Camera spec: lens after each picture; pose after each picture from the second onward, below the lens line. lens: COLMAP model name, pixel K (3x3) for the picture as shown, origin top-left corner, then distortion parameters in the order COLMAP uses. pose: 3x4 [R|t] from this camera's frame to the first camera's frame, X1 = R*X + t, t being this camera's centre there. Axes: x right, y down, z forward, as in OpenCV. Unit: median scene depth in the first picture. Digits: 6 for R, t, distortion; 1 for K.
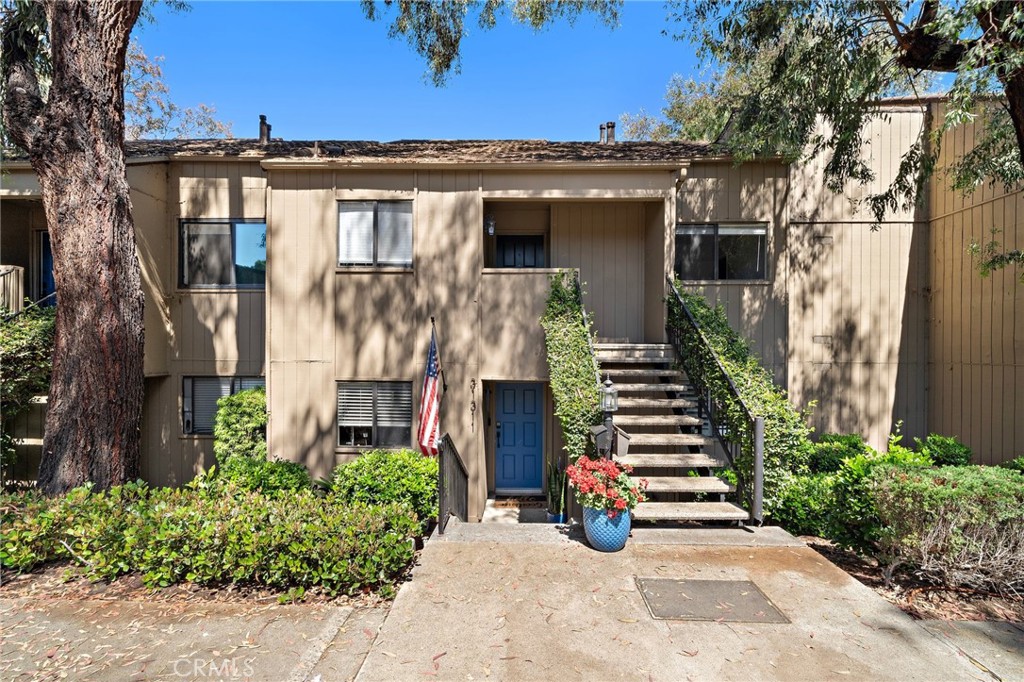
lens RADIAL K [[439.9, 0, 514.8], [0, 439.9, 349.7], [0, 0, 1]] dist [-0.000511, -0.001290]
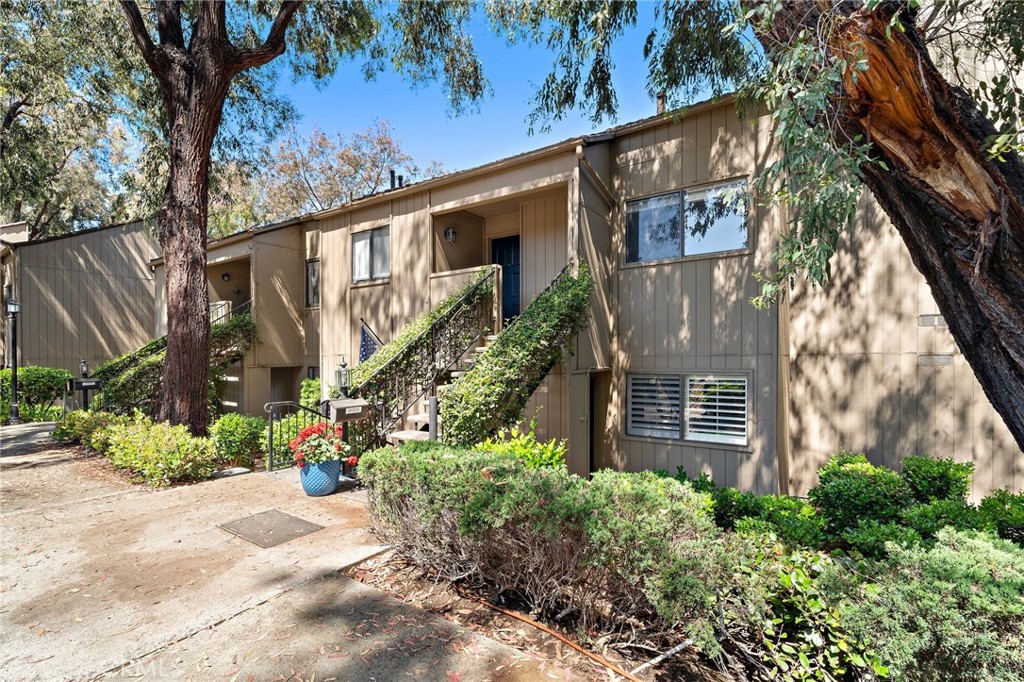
lens RADIAL K [[439.9, 0, 513.1], [0, 439.9, 347.0], [0, 0, 1]] dist [-0.000511, -0.001290]
pose [[0.856711, -0.019600, -0.515424, 0.705590], [0.014093, 0.999794, -0.014595, 0.030278], [0.515604, 0.005240, 0.856811, 0.112205]]
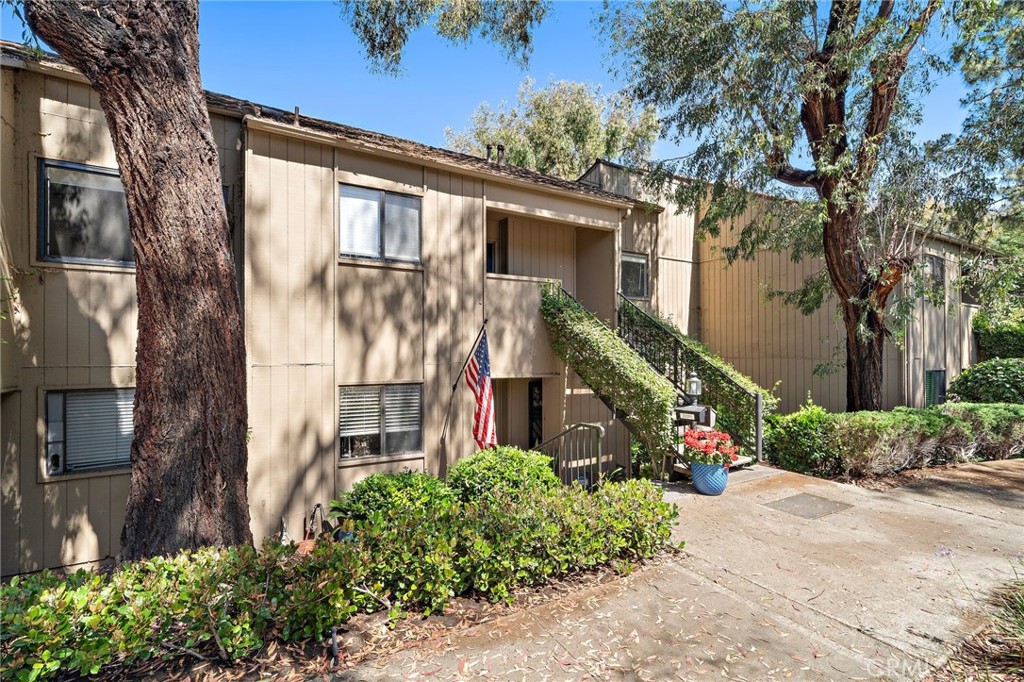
lens RADIAL K [[439.9, 0, 501.0], [0, 439.9, 344.0], [0, 0, 1]] dist [-0.000511, -0.001290]
pose [[0.863120, 0.001983, 0.504995, -0.573139], [0.004341, 0.999926, -0.011346, -0.003120], [-0.504980, 0.011985, 0.863048, 0.075029]]
